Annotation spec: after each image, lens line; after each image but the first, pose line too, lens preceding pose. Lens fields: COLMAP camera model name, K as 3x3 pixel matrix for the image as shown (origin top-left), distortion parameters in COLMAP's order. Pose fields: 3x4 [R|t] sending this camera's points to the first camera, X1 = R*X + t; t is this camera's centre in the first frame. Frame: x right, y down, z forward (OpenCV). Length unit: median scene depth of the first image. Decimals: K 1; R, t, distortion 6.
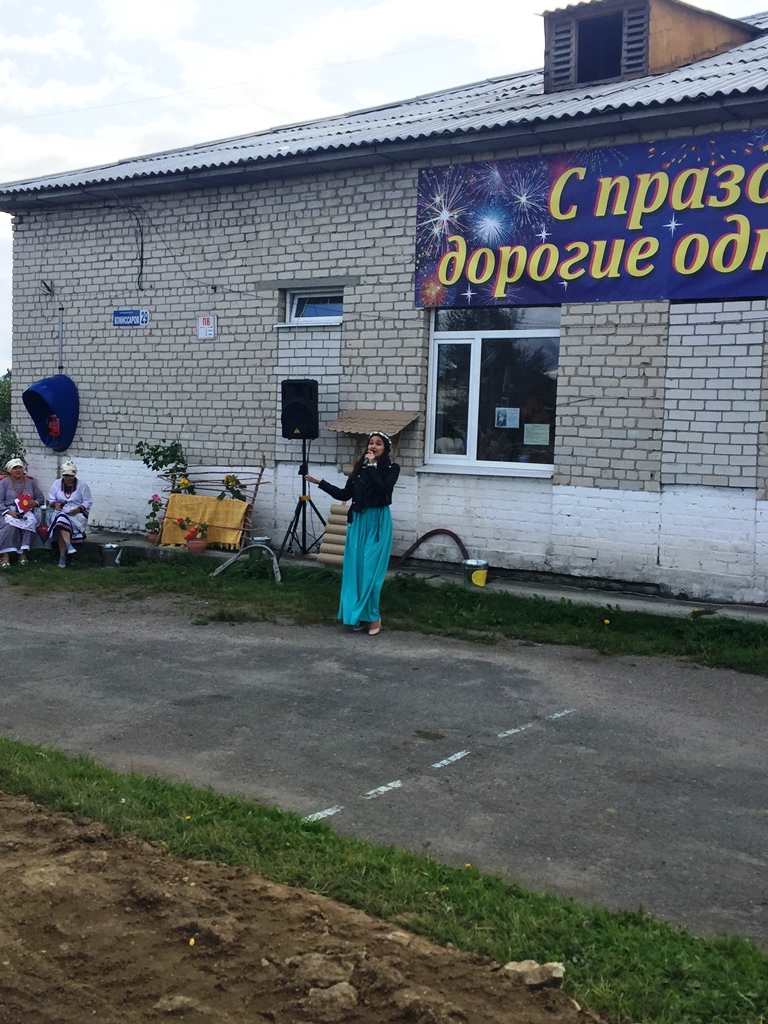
lens RADIAL K [[1203.9, 0, 384.0], [0, 1203.9, 512.0], [0, 0, 1]] dist [0.060777, -0.011135]
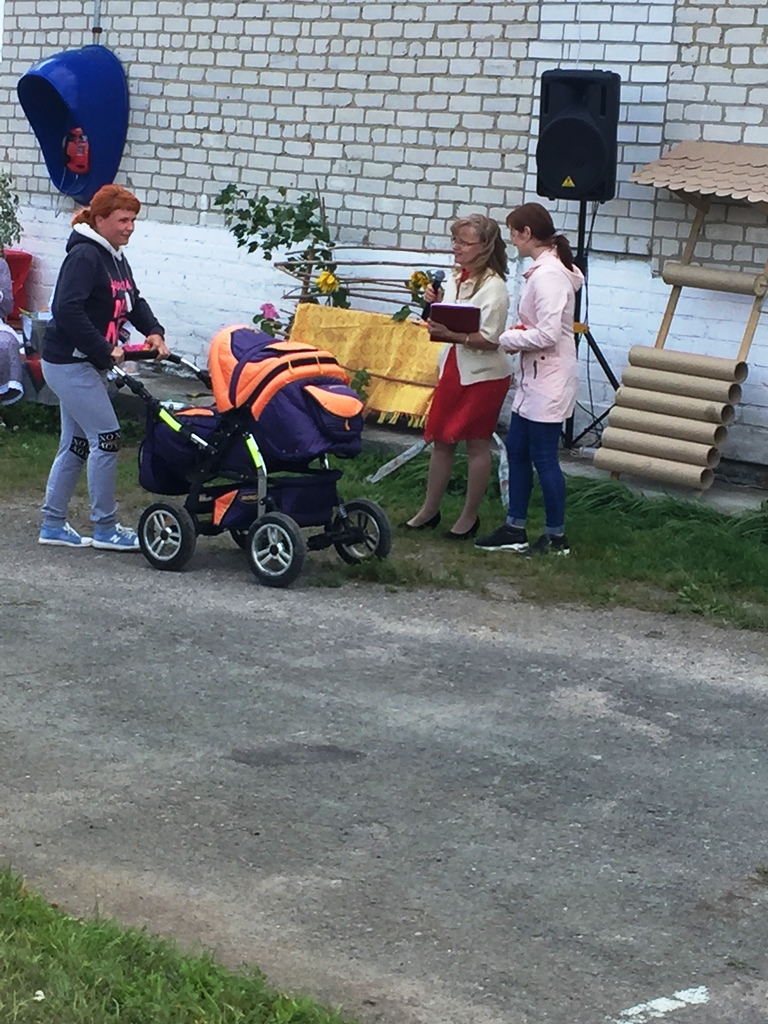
lens RADIAL K [[2433.0, 0, 384.0], [0, 2433.0, 512.0], [0, 0, 1]] dist [0.020712, 0.300485]
pose [[0.985825, 0.067011, -0.153811, 0.010340], [-0.057164, 0.996075, 0.067574, -0.000138], [0.157736, -0.057824, 0.985787, 0.058572]]
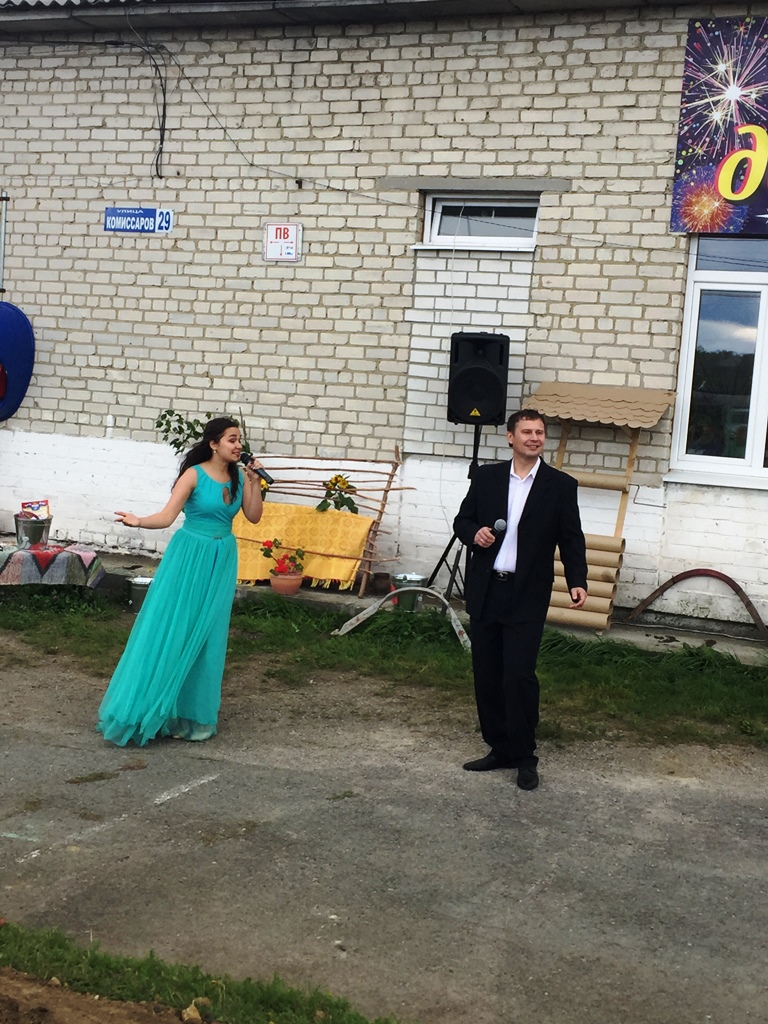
lens RADIAL K [[1496.5, 0, 384.0], [0, 1496.5, 512.0], [0, 0, 1]] dist [0.049755, 0.054436]
pose [[0.978631, 0.019060, 0.204738, -0.282941], [-0.023723, 0.999512, 0.020345, -0.028780], [-0.204250, -0.024767, 0.978605, 0.219067]]
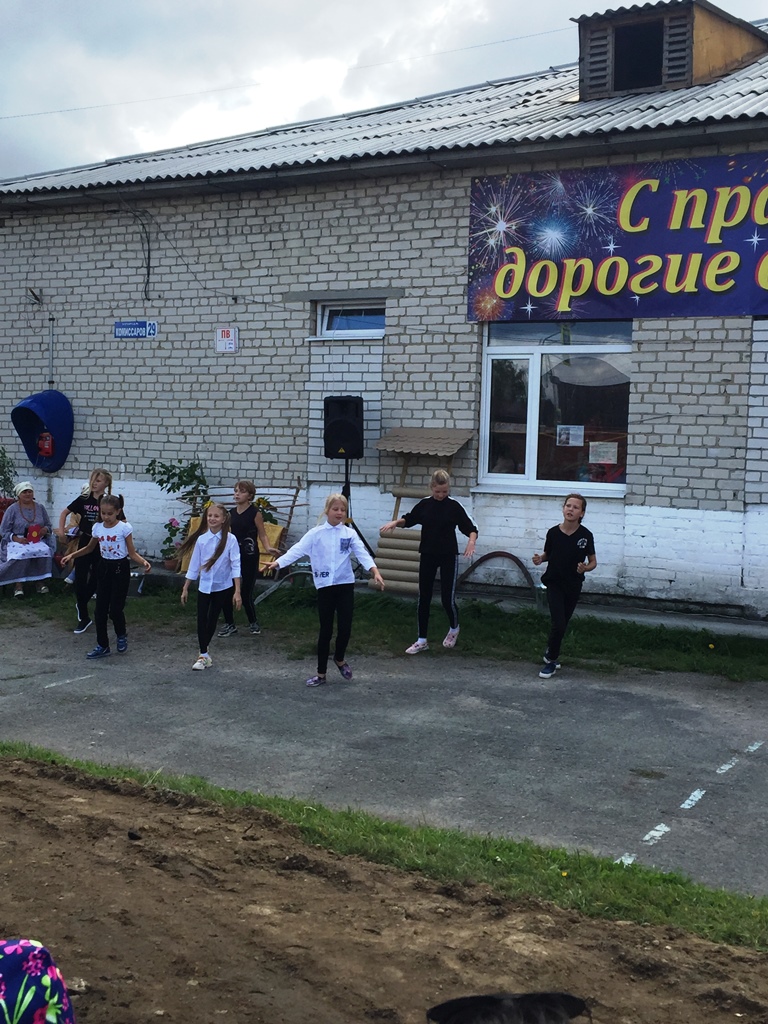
lens RADIAL K [[1265.9, 0, 384.0], [0, 1265.9, 512.0], [0, 0, 1]] dist [0.056695, 0.006561]
pose [[0.994560, -0.012469, 0.103417, -0.142177], [0.013508, 0.999865, -0.009349, -0.008919], [-0.103286, 0.010695, 0.994594, 0.004869]]
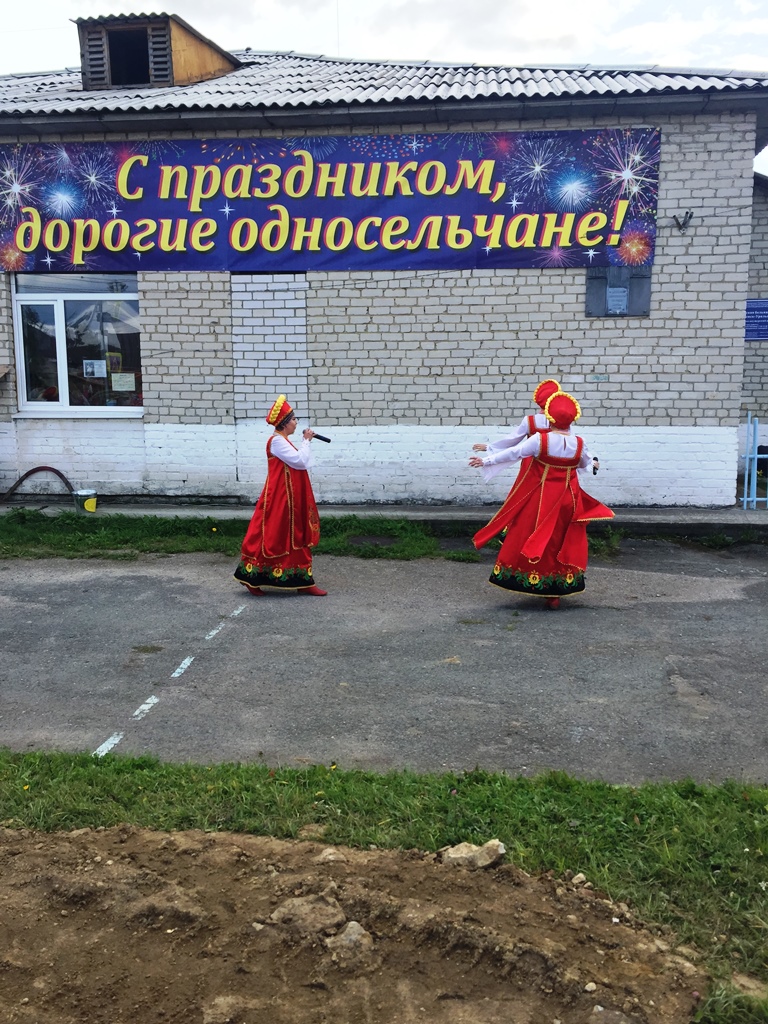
lens RADIAL K [[875.6, 0, 384.0], [0, 875.6, 512.0], [0, 0, 1]] dist [0.086465, -0.123191]
pose [[0.867454, -0.106258, 0.486037, -0.083139], [0.064806, 0.992736, 0.101369, -0.007244], [-0.493278, -0.056435, 0.868039, 0.088864]]
